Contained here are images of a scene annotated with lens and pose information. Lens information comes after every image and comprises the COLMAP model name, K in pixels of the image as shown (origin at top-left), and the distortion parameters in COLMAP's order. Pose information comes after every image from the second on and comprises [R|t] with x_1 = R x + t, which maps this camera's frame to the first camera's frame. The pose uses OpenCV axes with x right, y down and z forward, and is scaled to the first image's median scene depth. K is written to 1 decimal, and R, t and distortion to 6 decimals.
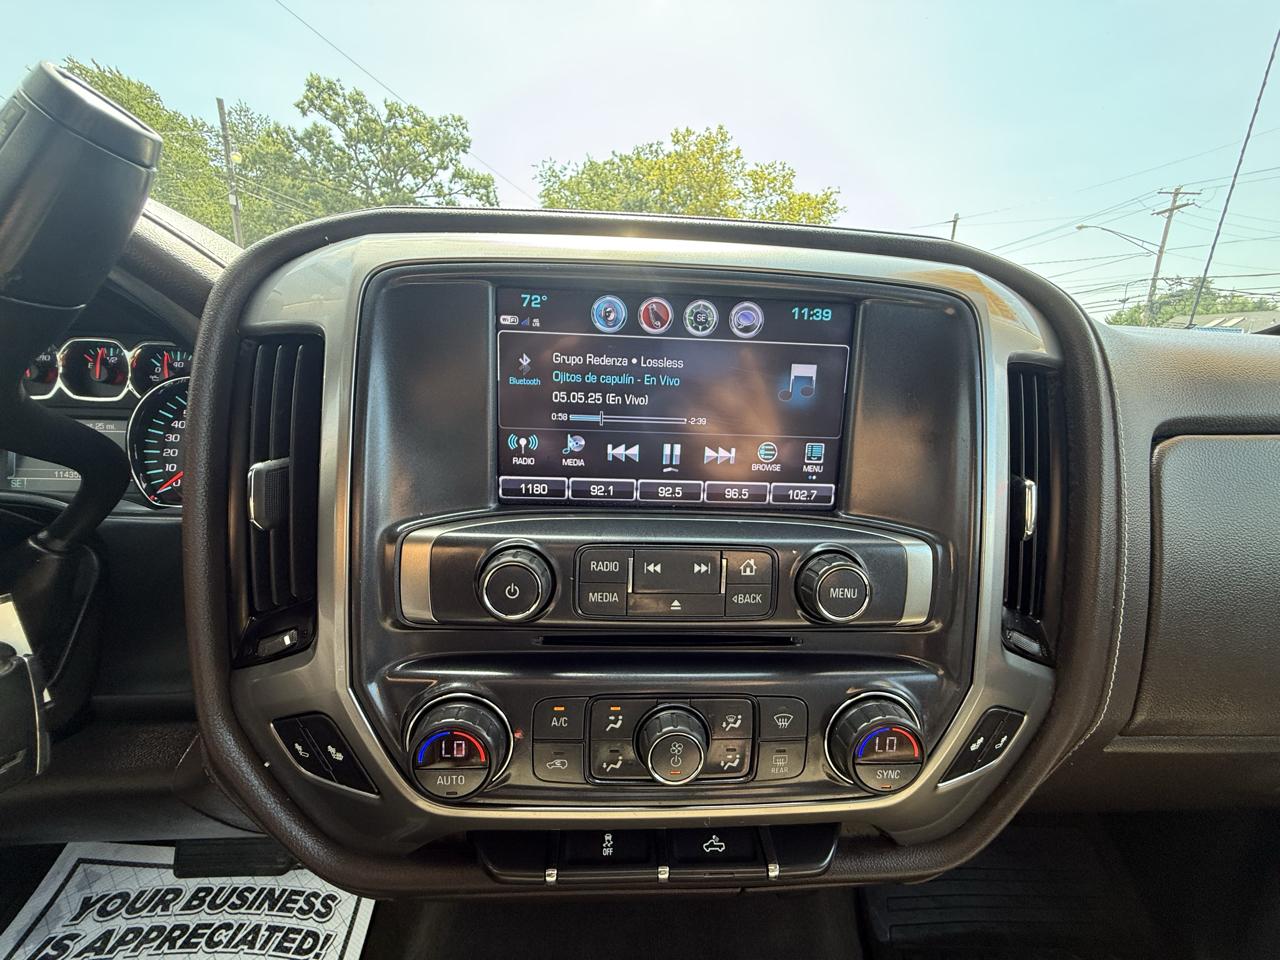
lens RADIAL K [[510.0, 0, 635.5], [0, 510.0, 477.5], [0, 0, 1]] dist [-0.001604, 0.000024]
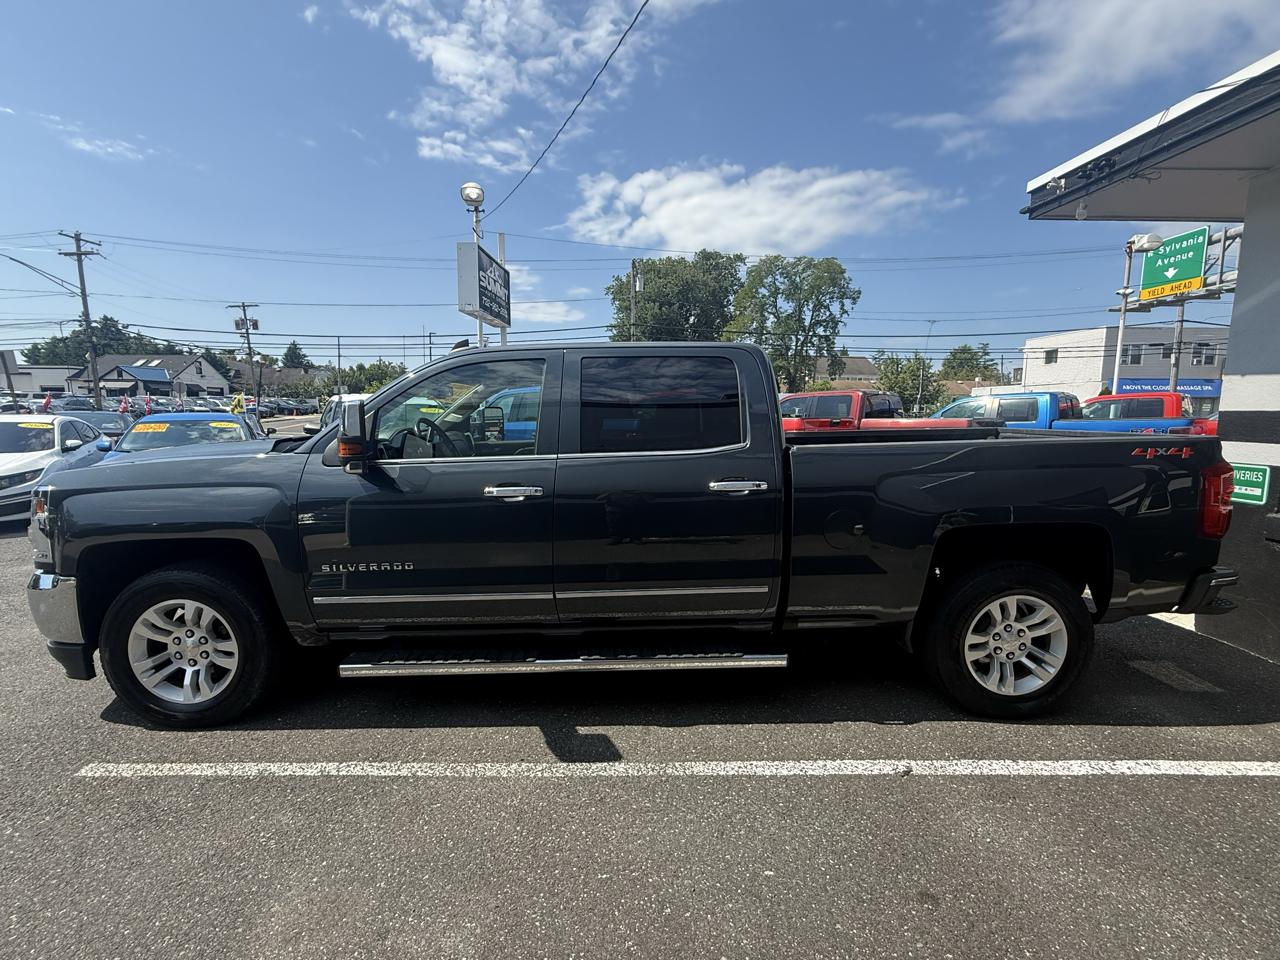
lens RADIAL K [[586.3, 0, 638.0], [0, 586.3, 478.5], [0, 0, 1]] dist [0.001276, -0.000256]
pose [[0.032805, -0.154230, 0.987490, -0.103887], [0.242524, 0.959721, 0.141836, 0.001878], [-0.969591, 0.234837, 0.068888, -0.039138]]
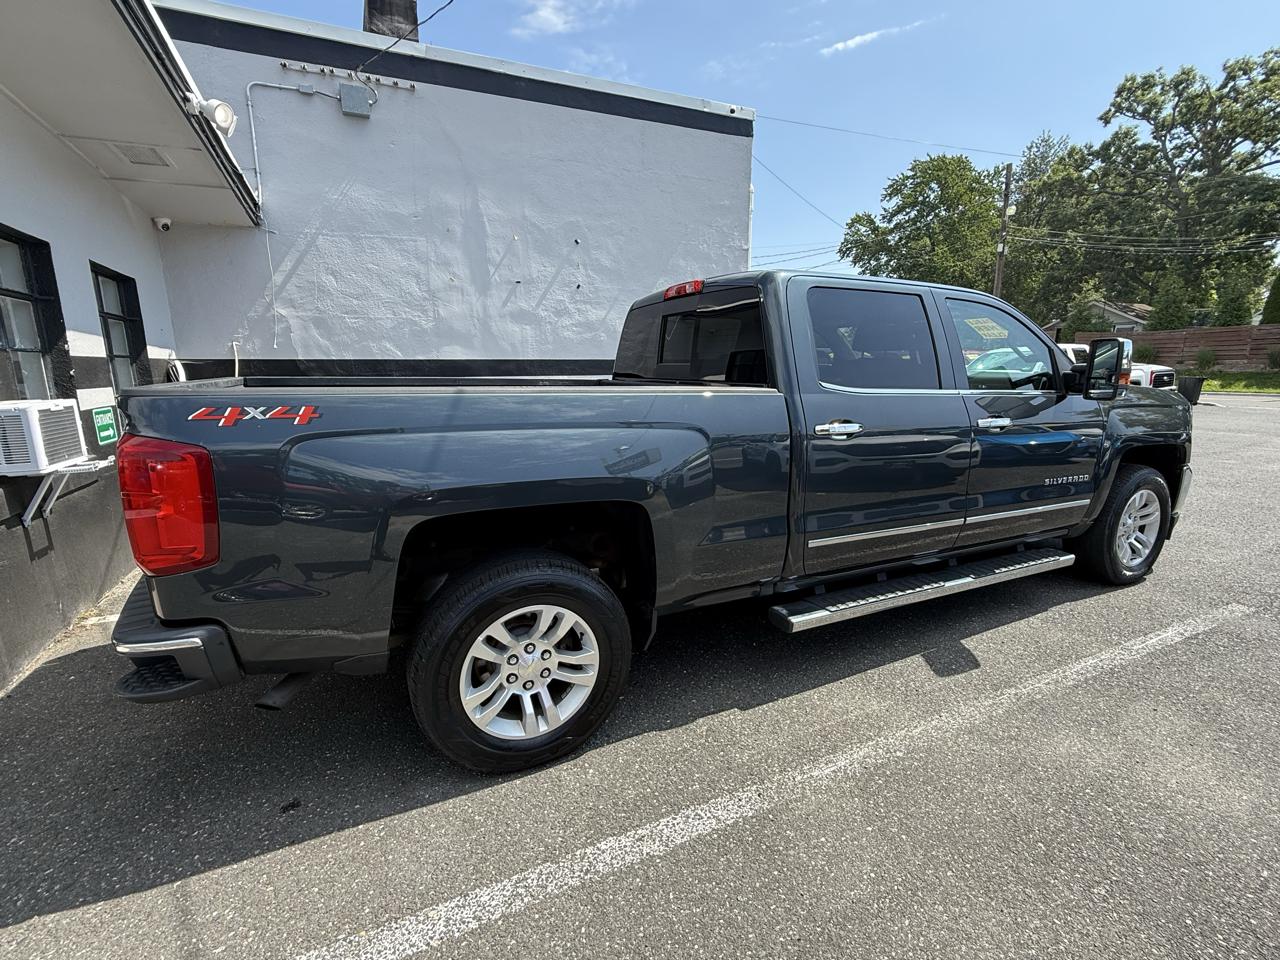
lens RADIAL K [[586.7, 0, 638.1], [0, 586.7, 478.9], [0, 0, 1]] dist [0.001575, -0.000294]
pose [[0.383384, 0.134128, -0.913798, 0.083595], [-0.200355, 0.977916, 0.059481, 0.024698], [0.901596, 0.160280, 0.401791, -0.091948]]
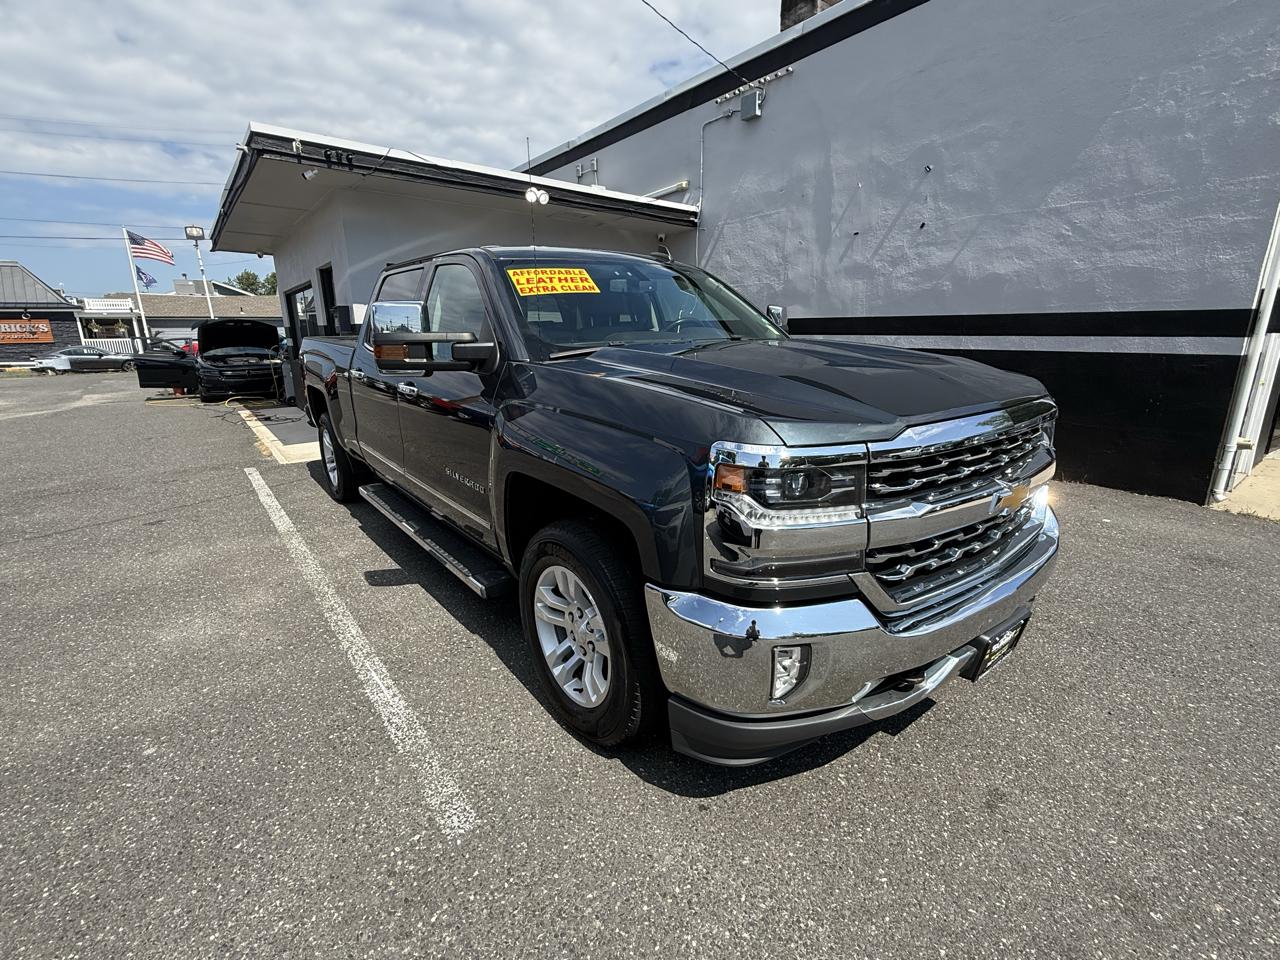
lens RADIAL K [[586.3, 0, 638.8], [0, 586.3, 481.3], [0, 0, 1]] dist [0.001276, -0.000256]
pose [[-0.819860, 0.116924, -0.560499, 0.048040], [-0.157344, 0.895229, 0.416902, -0.017102], [0.550521, 0.429993, -0.715565, 0.071000]]
